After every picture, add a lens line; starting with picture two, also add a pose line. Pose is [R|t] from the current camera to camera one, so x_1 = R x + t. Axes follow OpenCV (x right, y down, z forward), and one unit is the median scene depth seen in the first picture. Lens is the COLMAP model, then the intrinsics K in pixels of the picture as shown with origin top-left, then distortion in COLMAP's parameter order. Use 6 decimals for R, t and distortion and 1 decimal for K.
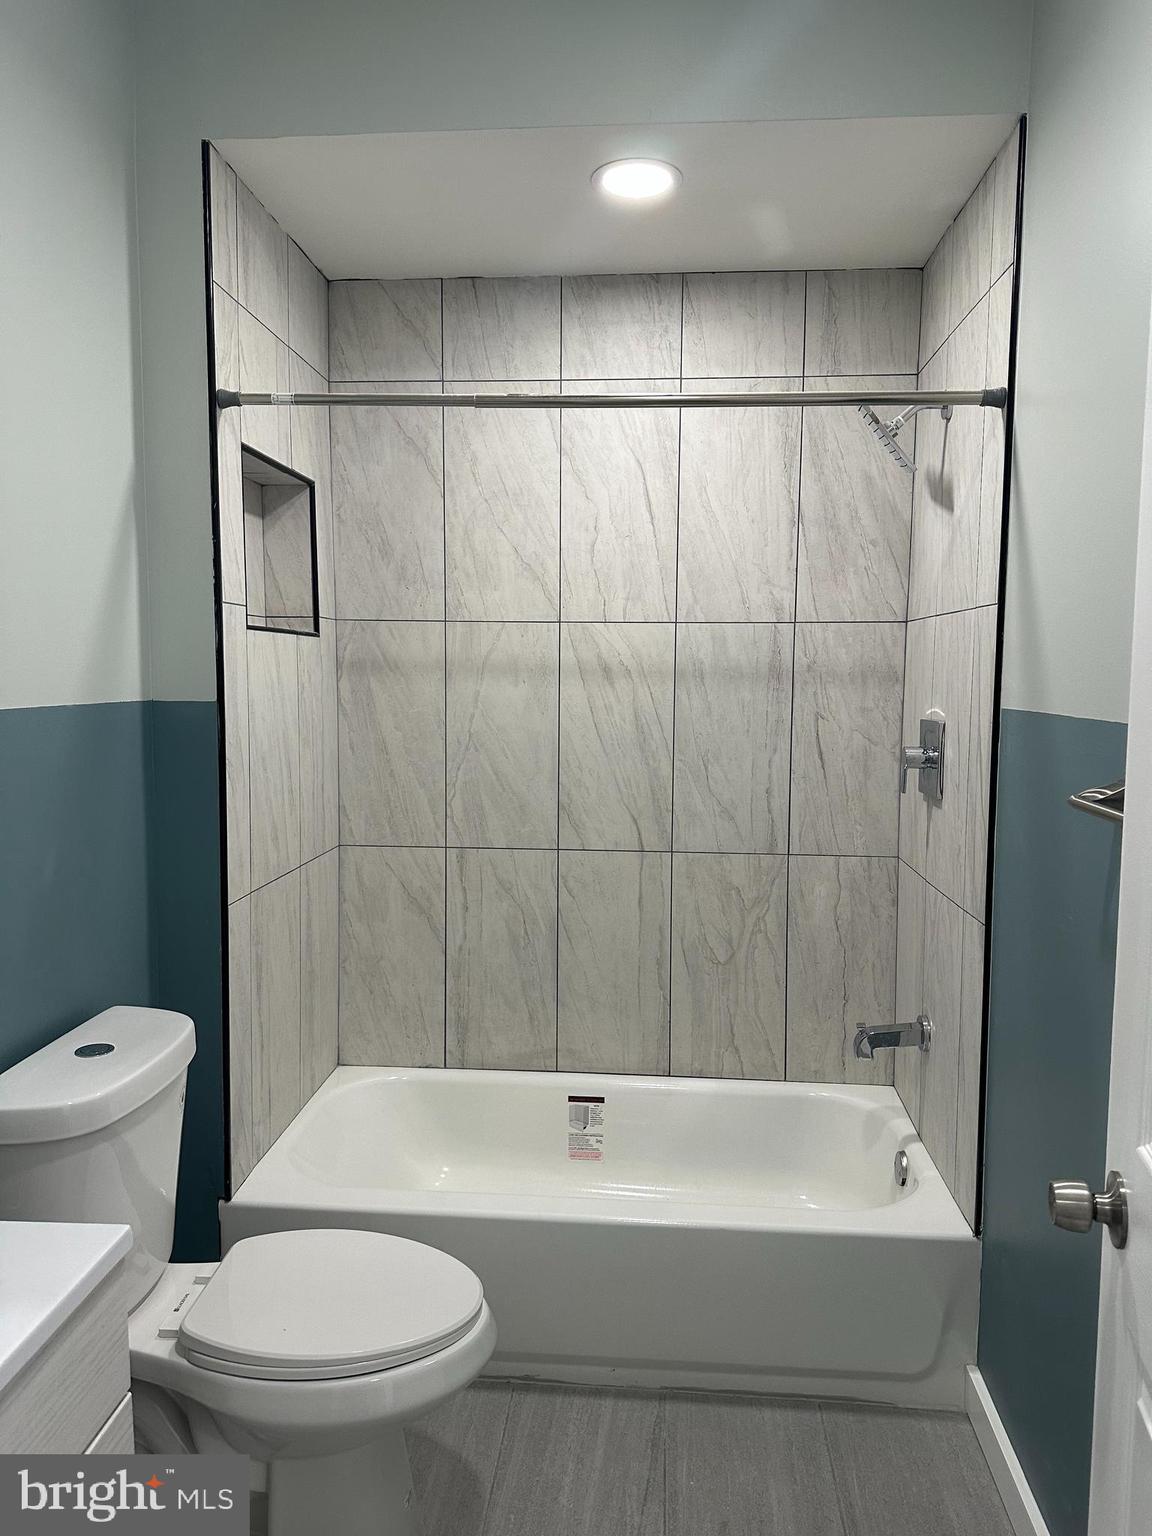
lens RADIAL K [[1060.5, 0, 579.5], [0, 1060.5, 753.6], [0, 0, 1]] dist [0.118144, -0.172492]
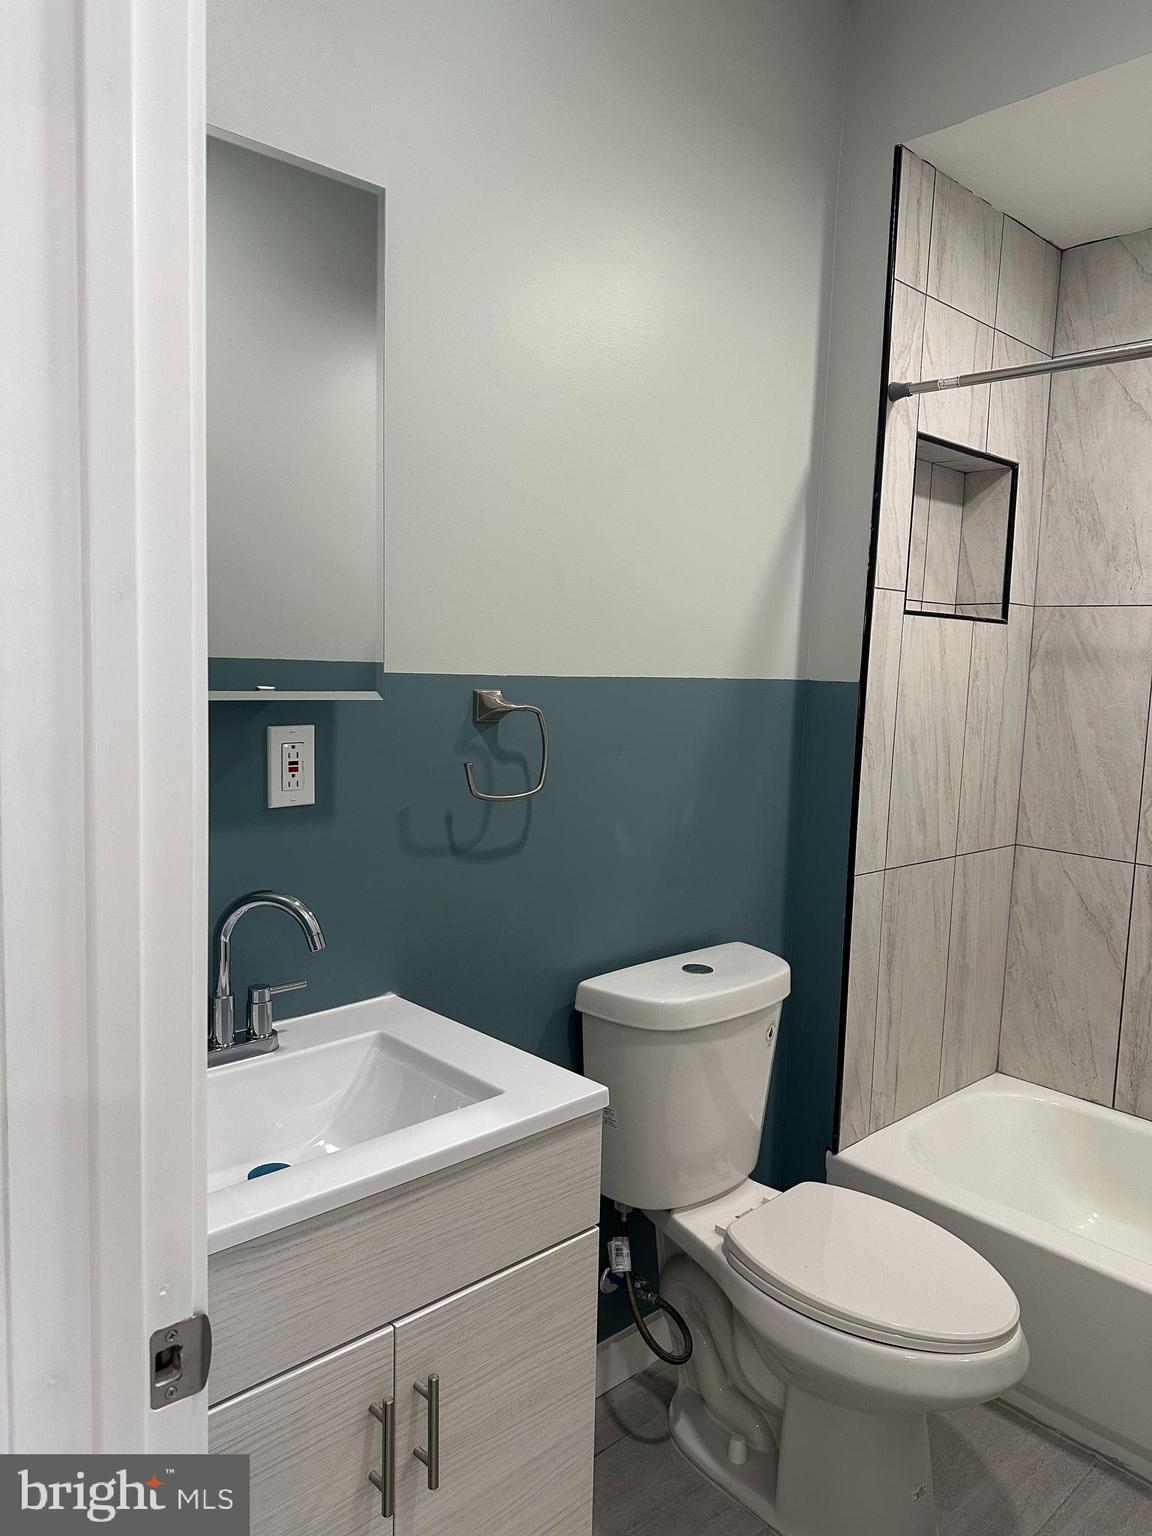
lens RADIAL K [[1060.5, 0, 579.5], [0, 1060.5, 753.6], [0, 0, 1]] dist [0.118144, -0.172492]
pose [[0.744354, 0.082182, -0.662709, 0.125667], [-0.084374, 0.996019, 0.028747, 0.011618], [0.662433, 0.034518, 0.748325, 0.024734]]
